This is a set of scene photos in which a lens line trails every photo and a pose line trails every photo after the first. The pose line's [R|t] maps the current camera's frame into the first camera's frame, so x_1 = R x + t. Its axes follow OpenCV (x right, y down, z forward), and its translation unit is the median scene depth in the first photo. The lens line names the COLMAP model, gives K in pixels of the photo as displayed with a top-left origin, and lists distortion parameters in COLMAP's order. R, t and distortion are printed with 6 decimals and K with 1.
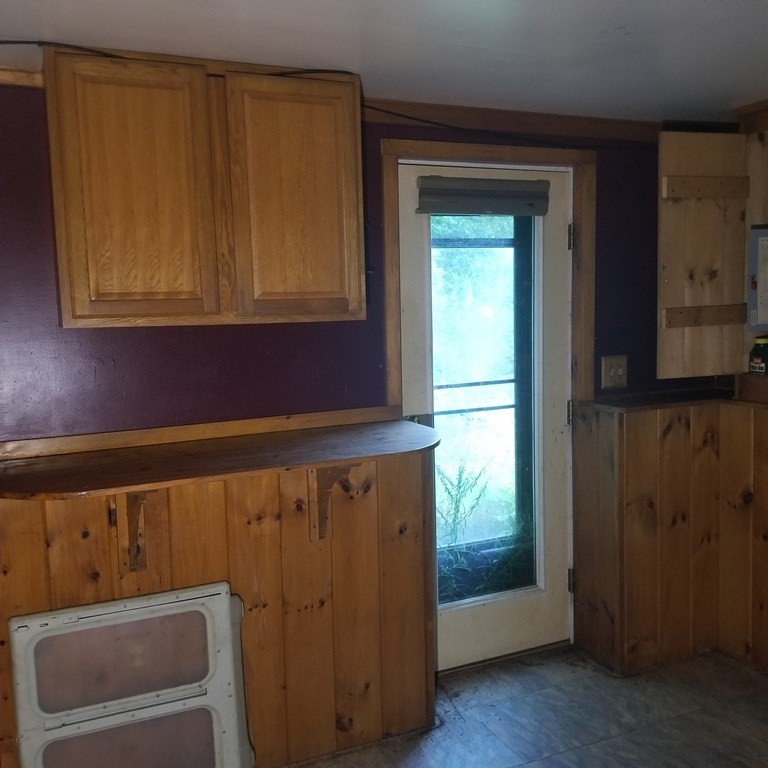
lens RADIAL K [[803.6, 0, 384.0], [0, 803.6, 384.0], [0, 0, 1]] dist [0.078398, -0.154029]
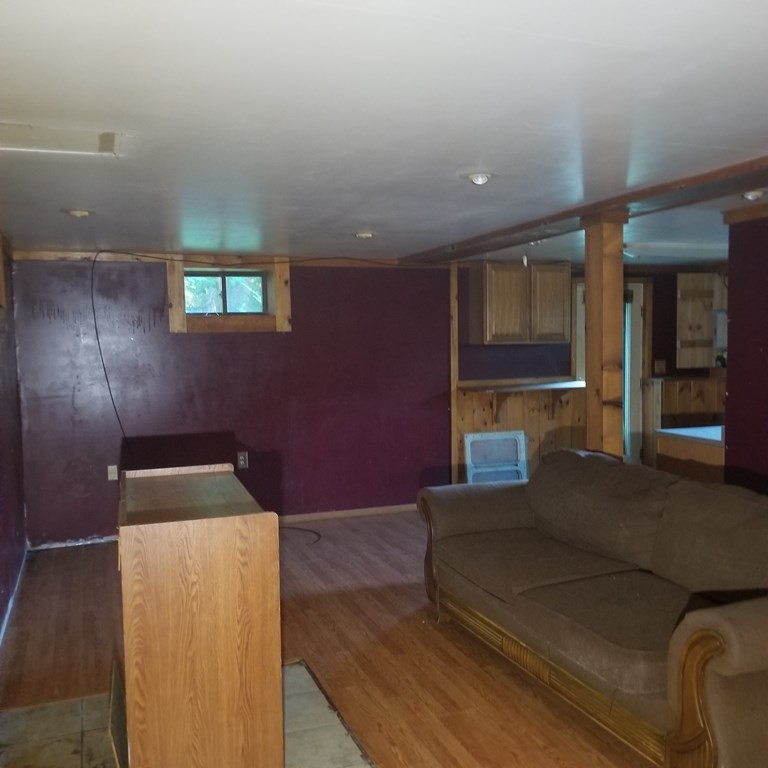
lens RADIAL K [[803.6, 0, 384.0], [0, 803.6, 384.0], [0, 0, 1]] dist [0.078398, -0.154029]
pose [[0.997385, 0.016974, -0.070251, -0.402650], [-0.019685, 0.999081, -0.038075, 0.159189], [0.069540, 0.039358, 0.996802, -1.607636]]
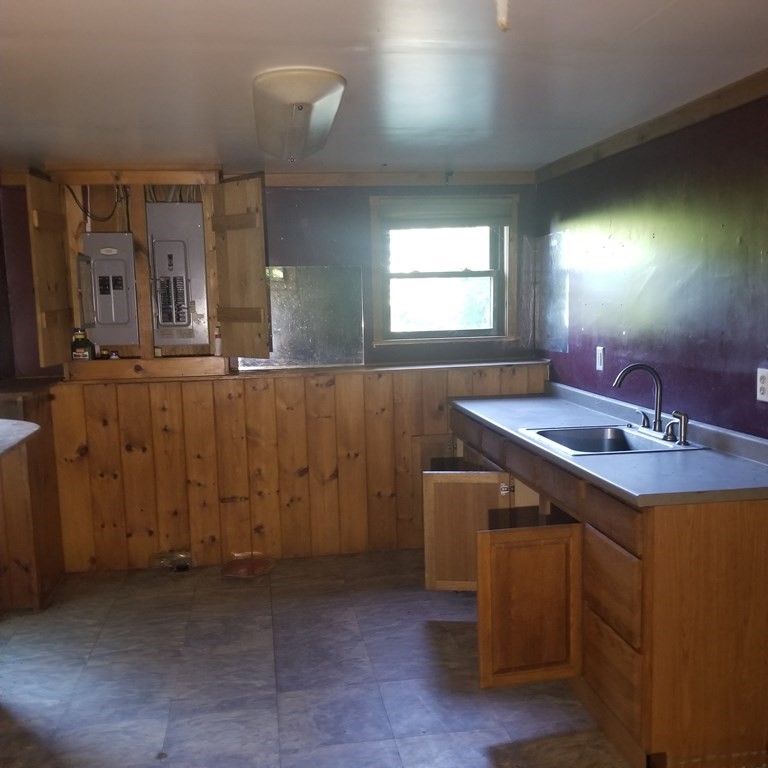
lens RADIAL K [[803.6, 0, 384.0], [0, 803.6, 384.0], [0, 0, 1]] dist [0.078398, -0.154029]
pose [[0.269393, -0.087819, 0.959018, -0.757031], [0.117643, 0.991376, 0.057736, 0.009310], [-0.955818, 0.097268, 0.277401, 0.132807]]
